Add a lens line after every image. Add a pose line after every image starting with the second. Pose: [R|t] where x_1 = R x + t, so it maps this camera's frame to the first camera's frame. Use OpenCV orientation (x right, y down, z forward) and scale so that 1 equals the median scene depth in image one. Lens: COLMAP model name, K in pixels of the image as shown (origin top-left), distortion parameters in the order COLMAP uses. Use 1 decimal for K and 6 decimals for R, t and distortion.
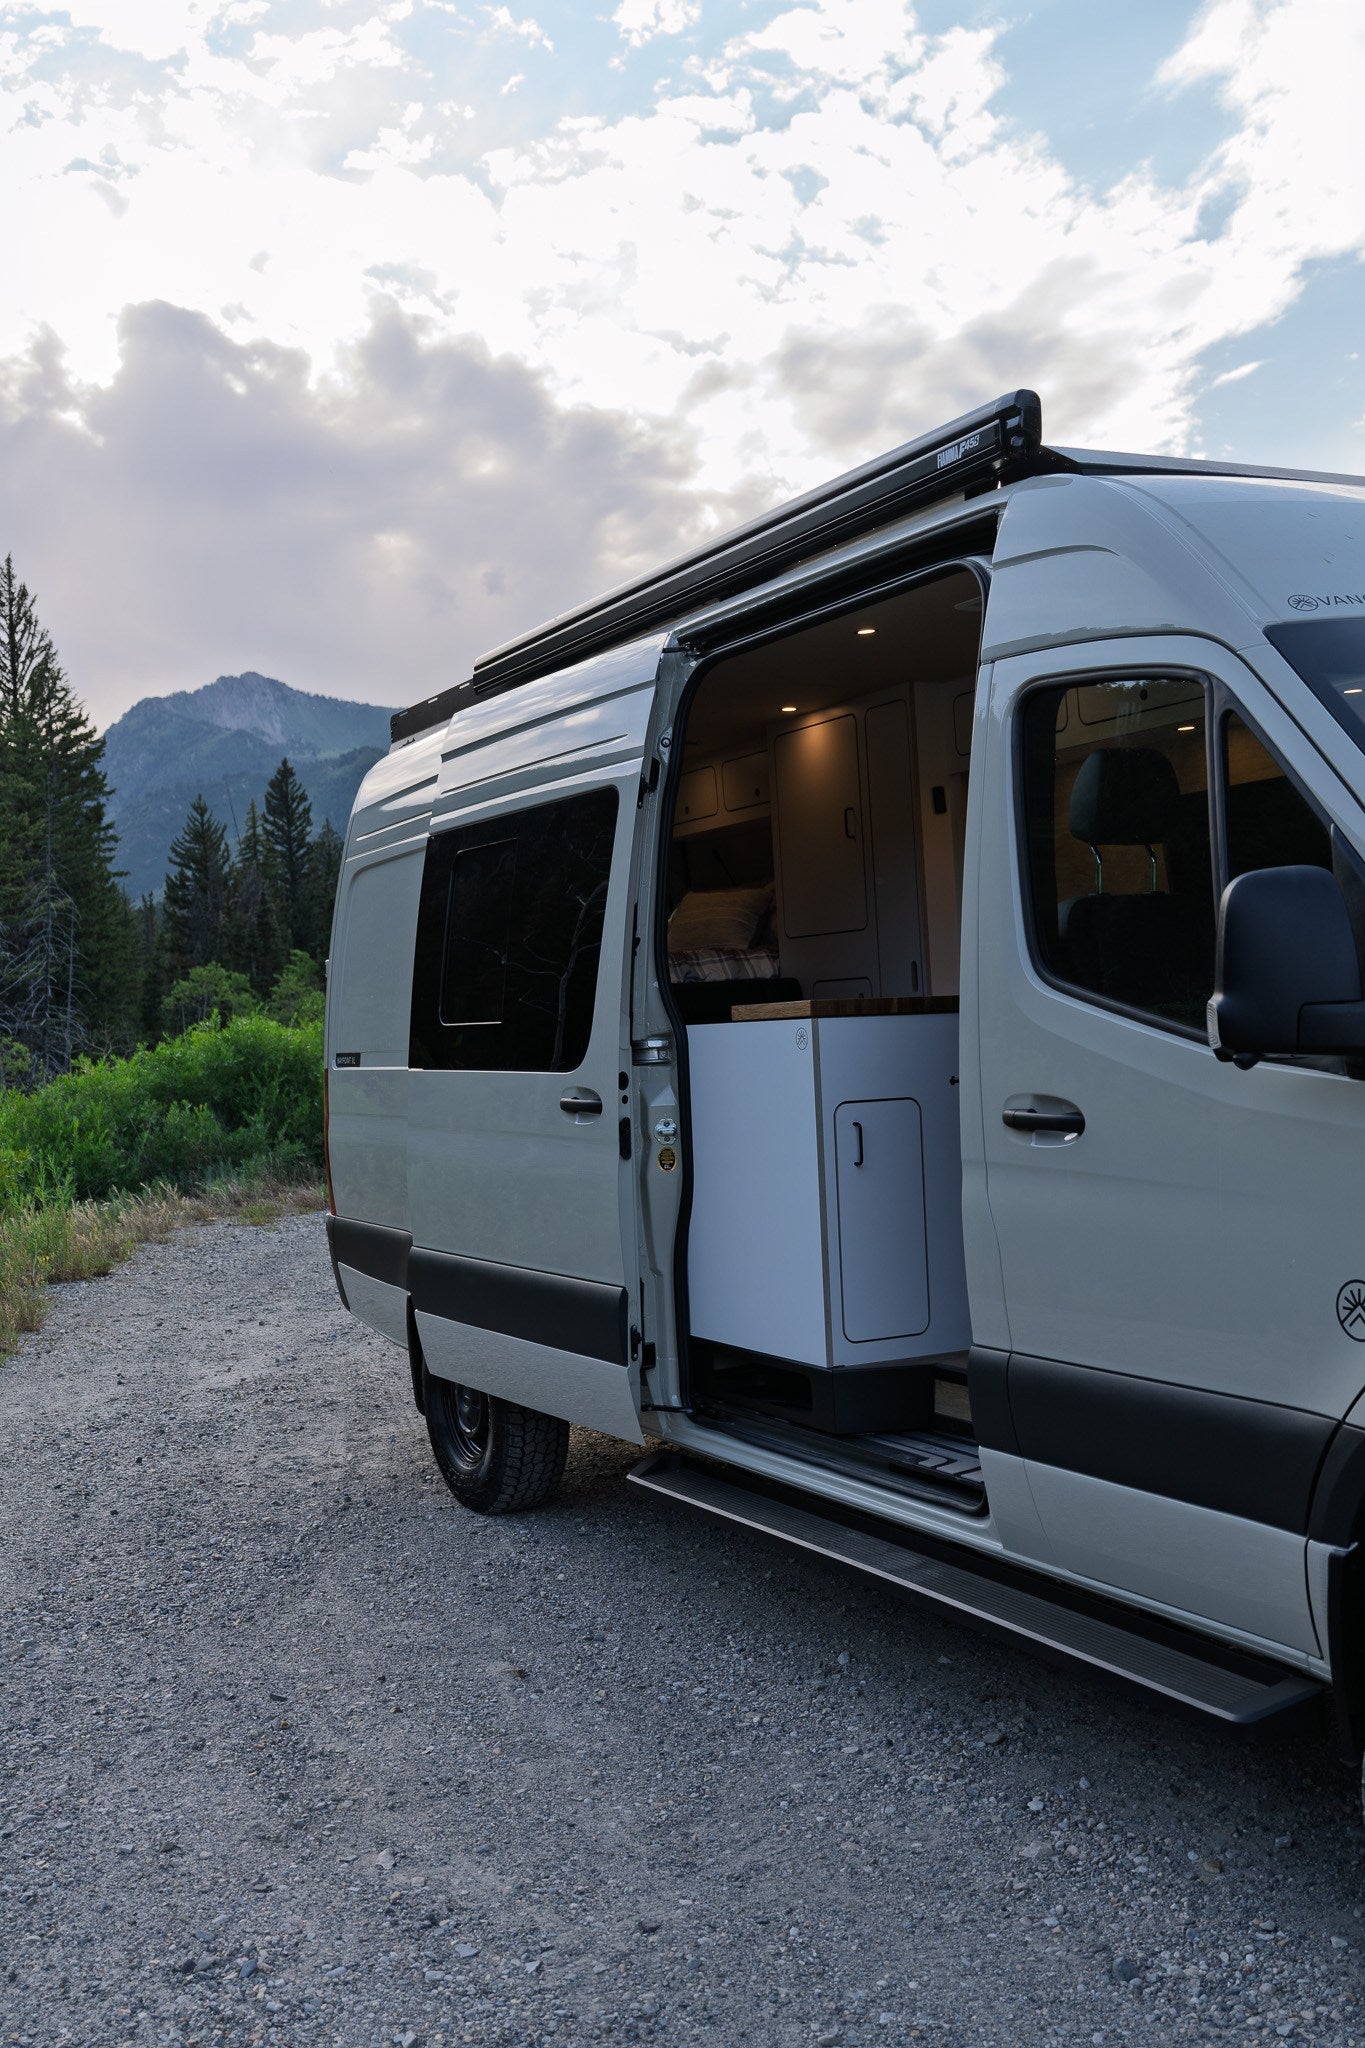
lens RADIAL K [[1396.7, 0, 768.0], [0, 1396.7, 1019.0], [0, 0, 1]] dist [0.002976, -0.000553]
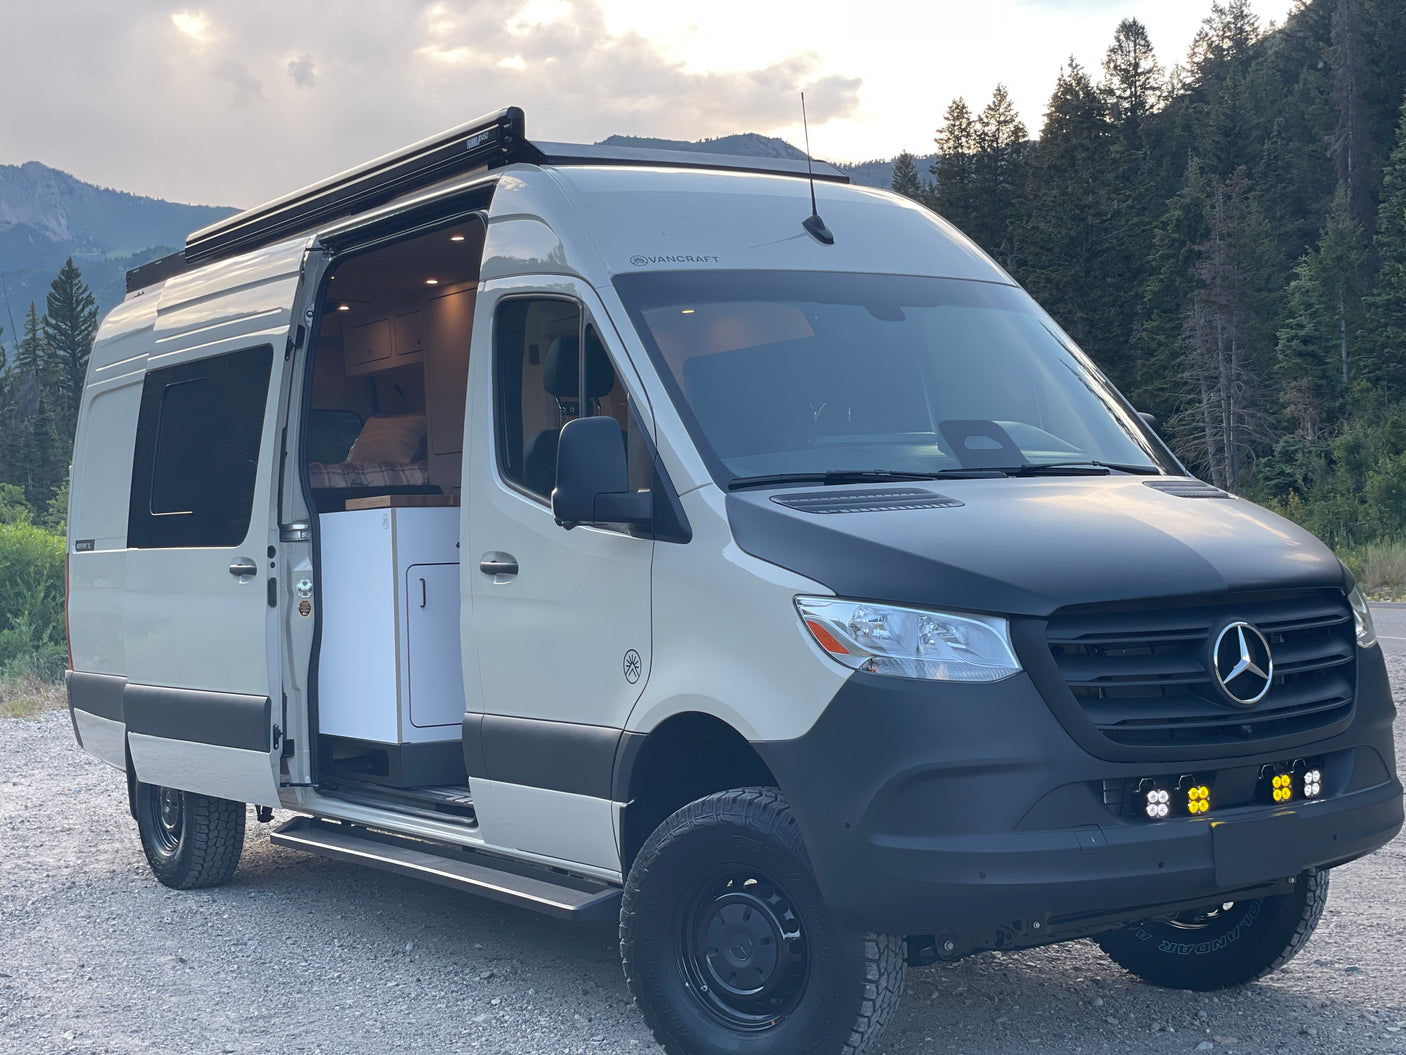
lens RADIAL K [[1483.5, 0, 703.0], [0, 1483.5, 527.5], [0, 0, 1]] dist [0.087564, -0.121438]
pose [[0.997667, 0.014444, 0.066720, 0.192883], [-0.013599, 0.999822, -0.013100, 0.027660], [-0.066897, 0.012162, 0.997686, -0.452404]]
